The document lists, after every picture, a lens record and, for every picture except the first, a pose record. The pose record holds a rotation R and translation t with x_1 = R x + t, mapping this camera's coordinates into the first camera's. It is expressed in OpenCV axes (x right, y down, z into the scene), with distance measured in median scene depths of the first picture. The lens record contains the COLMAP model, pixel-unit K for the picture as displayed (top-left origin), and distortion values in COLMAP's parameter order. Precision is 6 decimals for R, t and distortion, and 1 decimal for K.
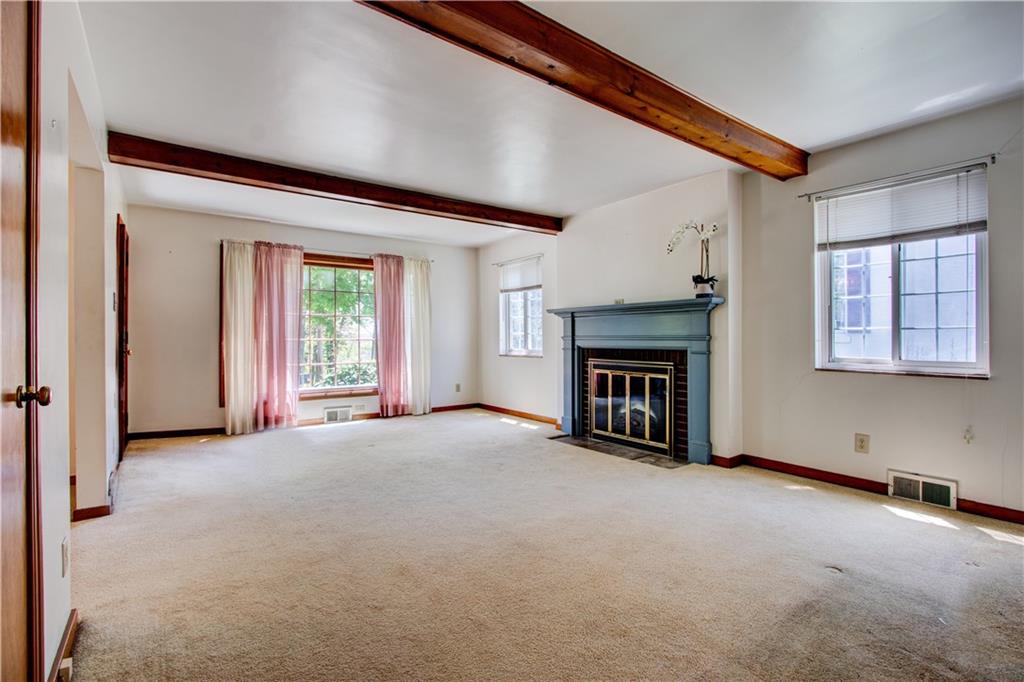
lens RADIAL K [[476.8, 0, 512.0], [0, 476.8, 341.0], [0, 0, 1]] dist [-0.011427, 0.000536]
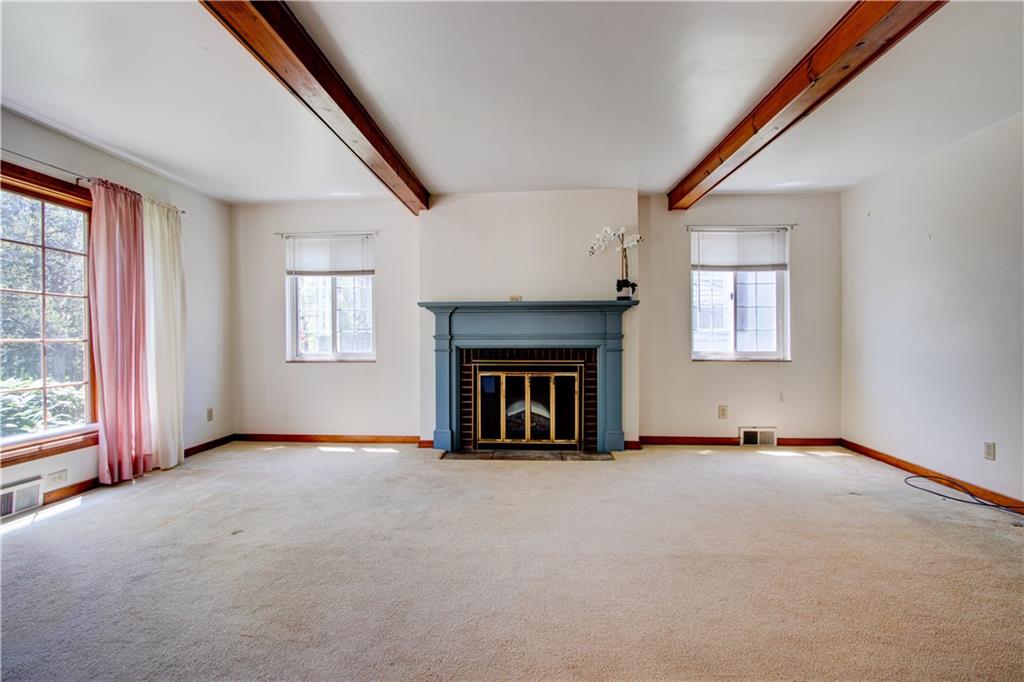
lens RADIAL K [[476.8, 0, 512.0], [0, 476.8, 341.0], [0, 0, 1]] dist [-0.011427, 0.000536]
pose [[0.641657, -0.005810, 0.766969, -0.507971], [0.007553, 0.999971, 0.001256, 0.000340], [-0.766954, 0.004987, 0.641682, 0.402393]]
